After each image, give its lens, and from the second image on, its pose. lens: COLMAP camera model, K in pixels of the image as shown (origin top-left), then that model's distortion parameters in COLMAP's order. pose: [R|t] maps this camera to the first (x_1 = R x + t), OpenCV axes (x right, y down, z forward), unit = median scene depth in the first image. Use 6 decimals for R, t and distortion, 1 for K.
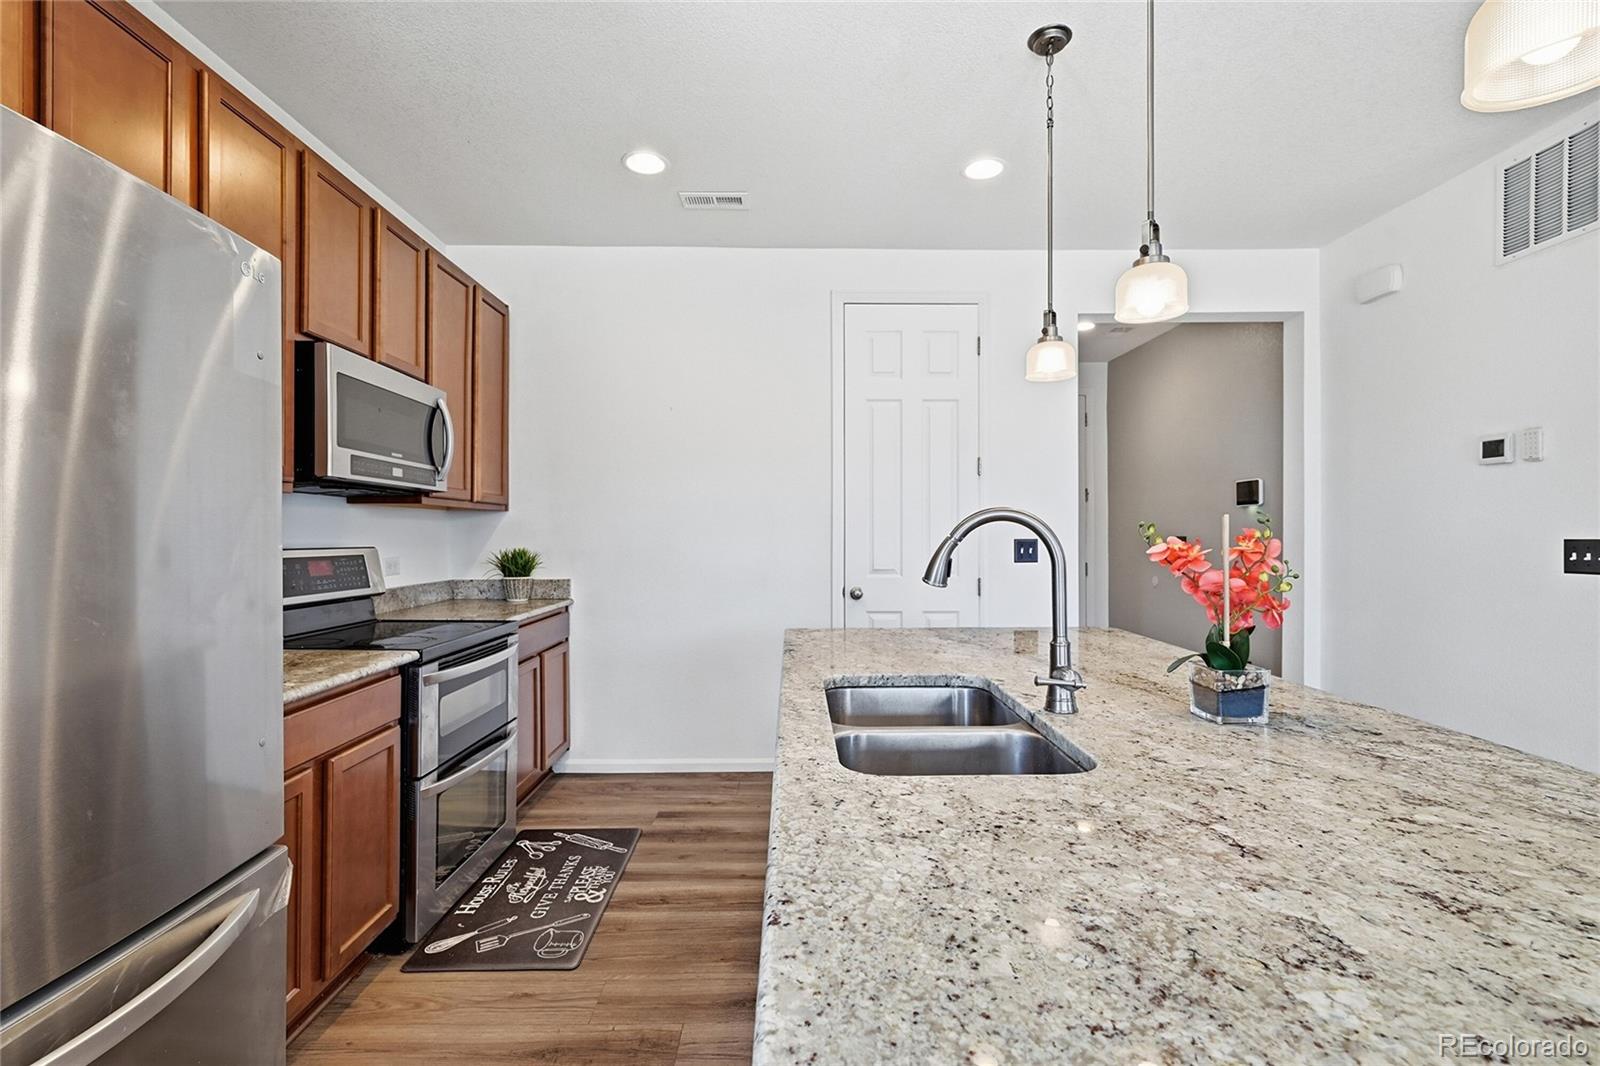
lens RADIAL K [[725.5, 0, 801.1], [0, 725.5, 534.0], [0, 0, 1]] dist [-0.001559, -0.001310]
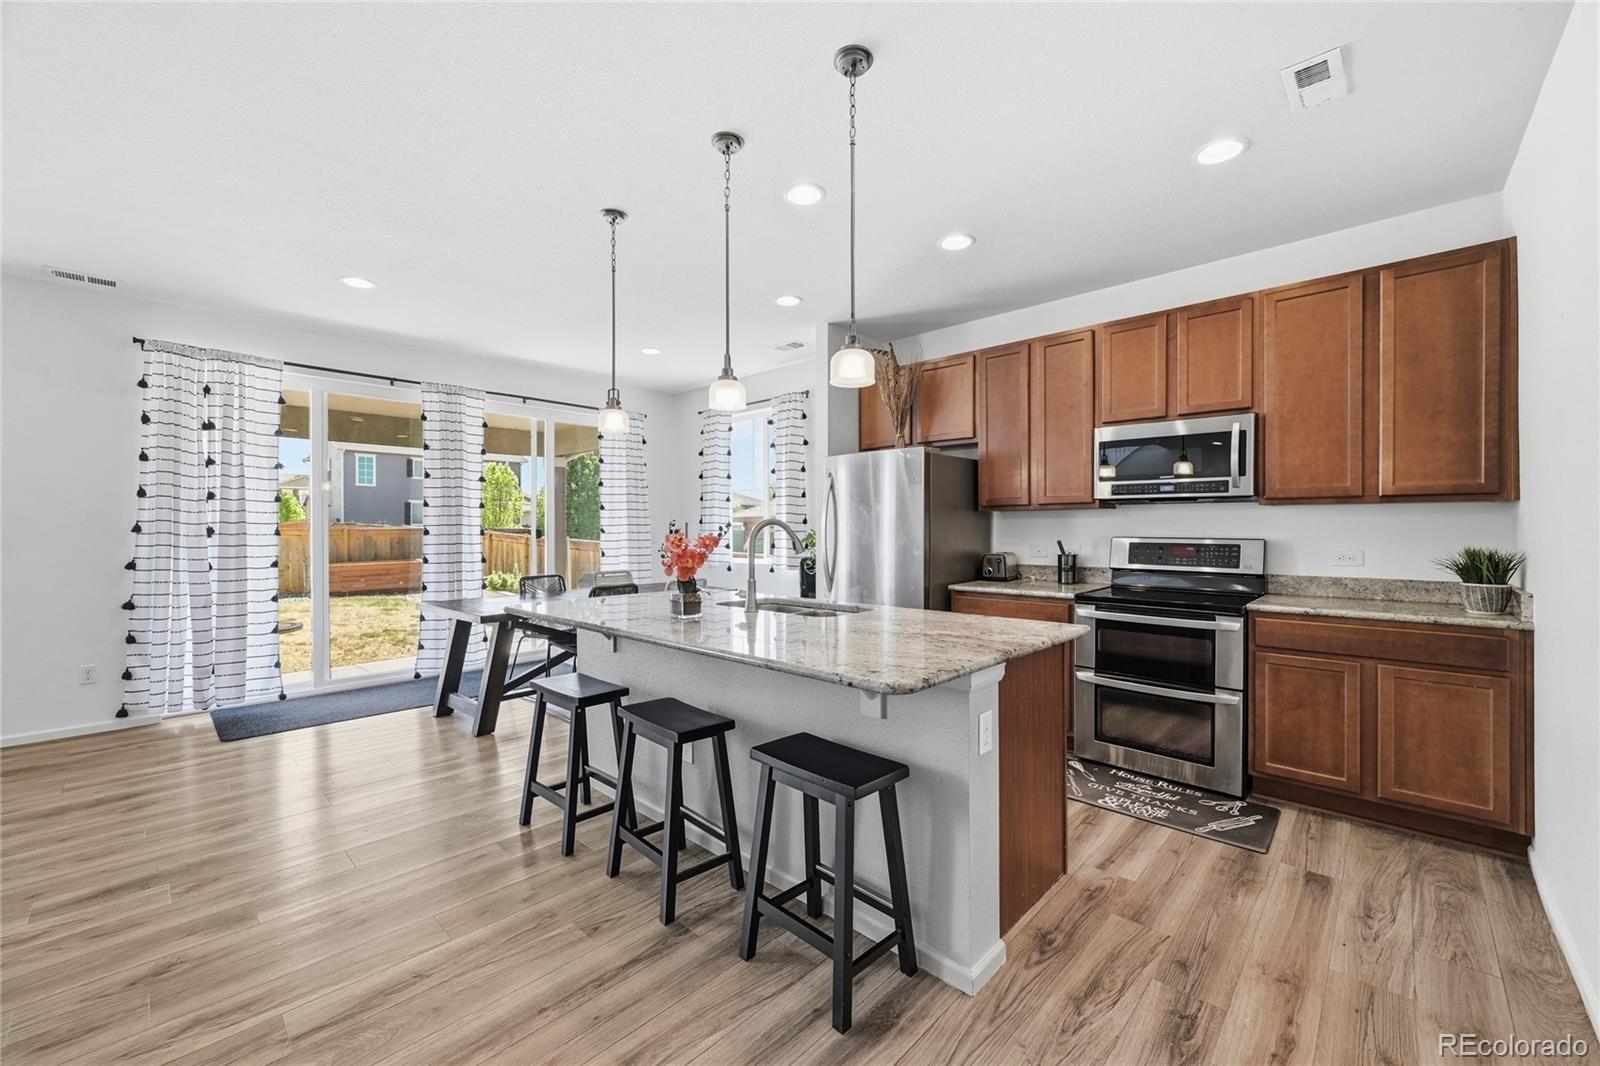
lens RADIAL K [[635.7, 0, 807.3], [0, 635.7, 528.5], [0, 0, 1]] dist [-0.000274, -0.000619]
pose [[-0.690587, 0.003695, -0.723240, 0.812854], [0.002017, 0.999993, 0.003184, -0.006698], [0.723246, 0.000740, -0.690590, 1.219541]]
